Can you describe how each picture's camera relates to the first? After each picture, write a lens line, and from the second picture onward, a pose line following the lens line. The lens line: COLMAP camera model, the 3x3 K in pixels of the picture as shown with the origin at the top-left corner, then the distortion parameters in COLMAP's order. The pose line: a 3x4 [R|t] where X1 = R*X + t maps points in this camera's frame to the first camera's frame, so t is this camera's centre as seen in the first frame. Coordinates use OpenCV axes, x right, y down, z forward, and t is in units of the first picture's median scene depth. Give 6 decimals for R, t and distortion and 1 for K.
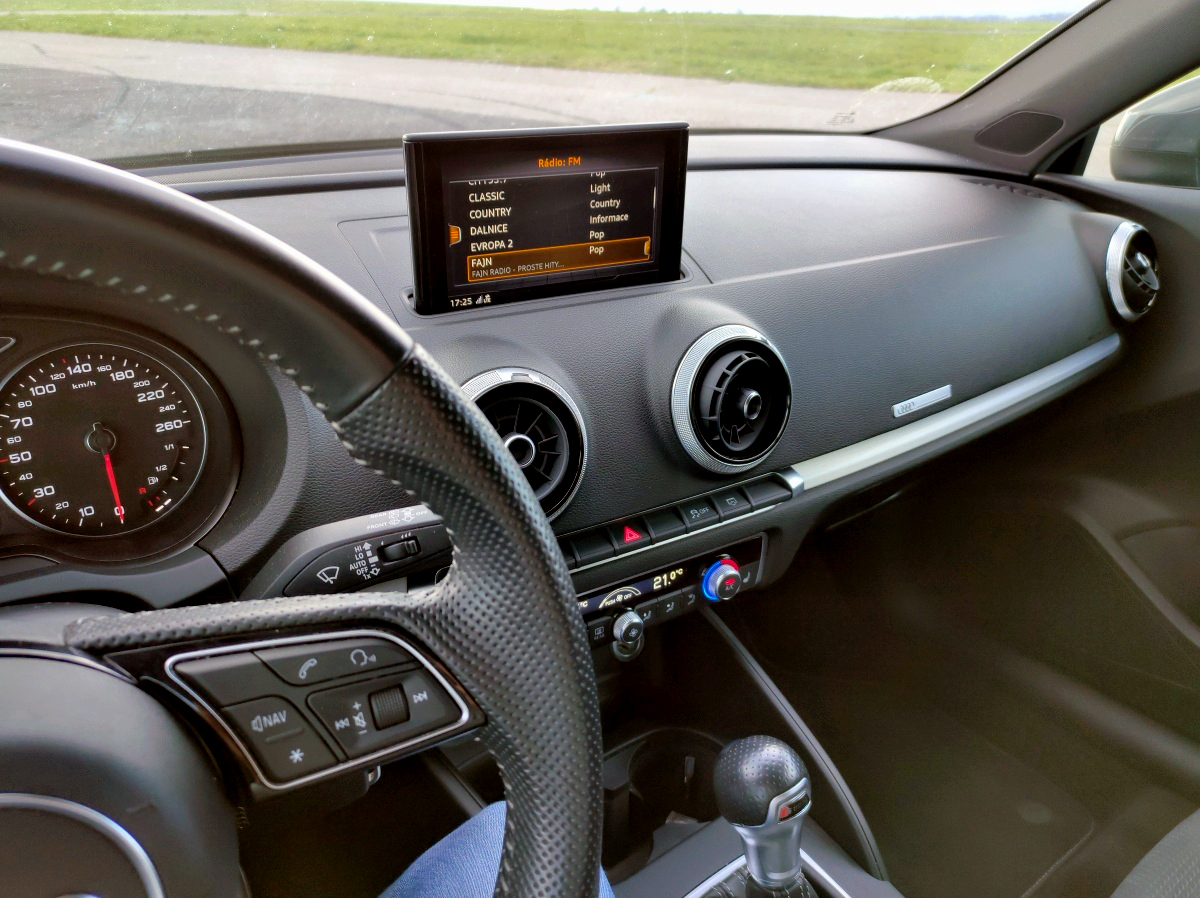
lens RADIAL K [[920.3, 0, 600.7], [0, 920.3, 446.1], [0, 0, 1]] dist [0.034353, -0.030201]
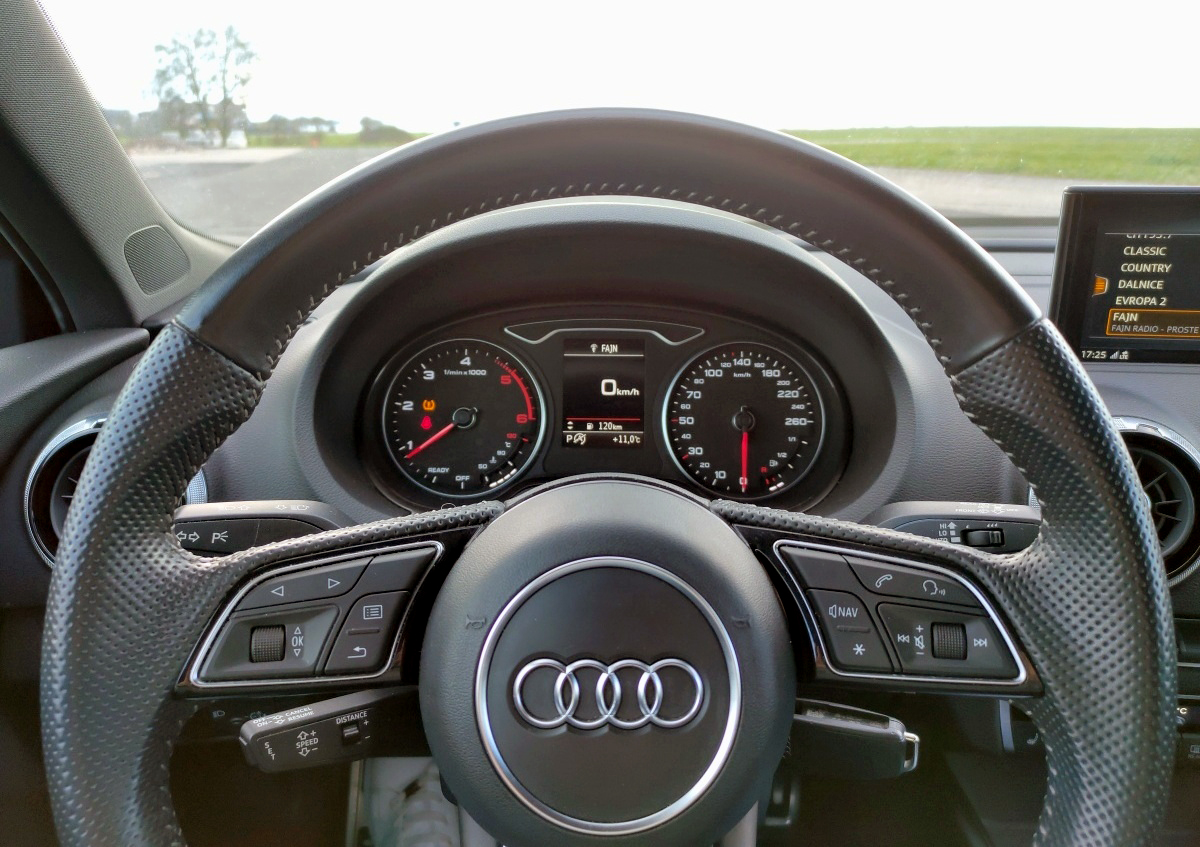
lens RADIAL K [[920.5, 0, 608.7], [0, 920.5, 405.0], [0, 0, 1]] dist [0.023724, -0.016058]
pose [[0.797355, 0.151720, -0.584128, 0.021906], [-0.241402, 0.967262, -0.078288, 0.102495], [0.553127, 0.203433, 0.807877, -0.074596]]
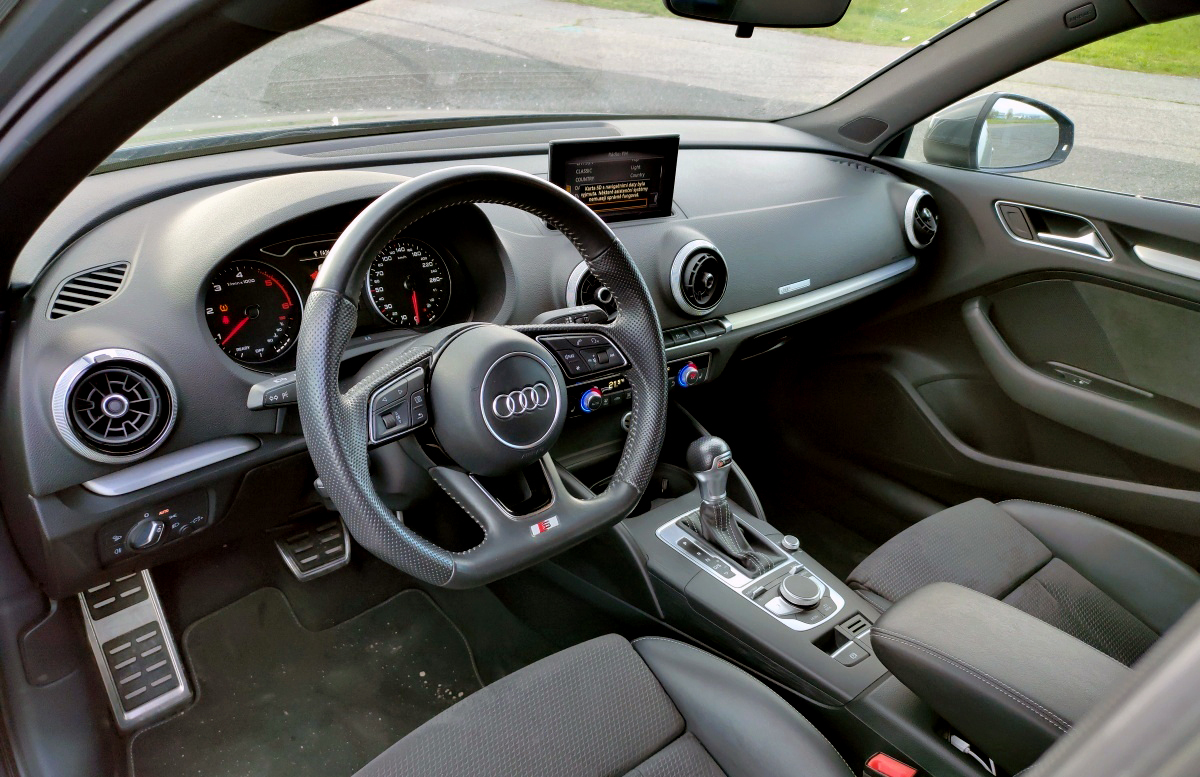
lens RADIAL K [[862.3, 0, 615.5], [0, 862.3, 441.2], [0, 0, 1]] dist [0.048559, -0.000139]
pose [[0.994926, 0.008340, 0.100262, -0.244757], [-0.016337, 0.996725, 0.079201, 0.172366], [-0.099273, -0.080437, 0.991804, -0.962060]]
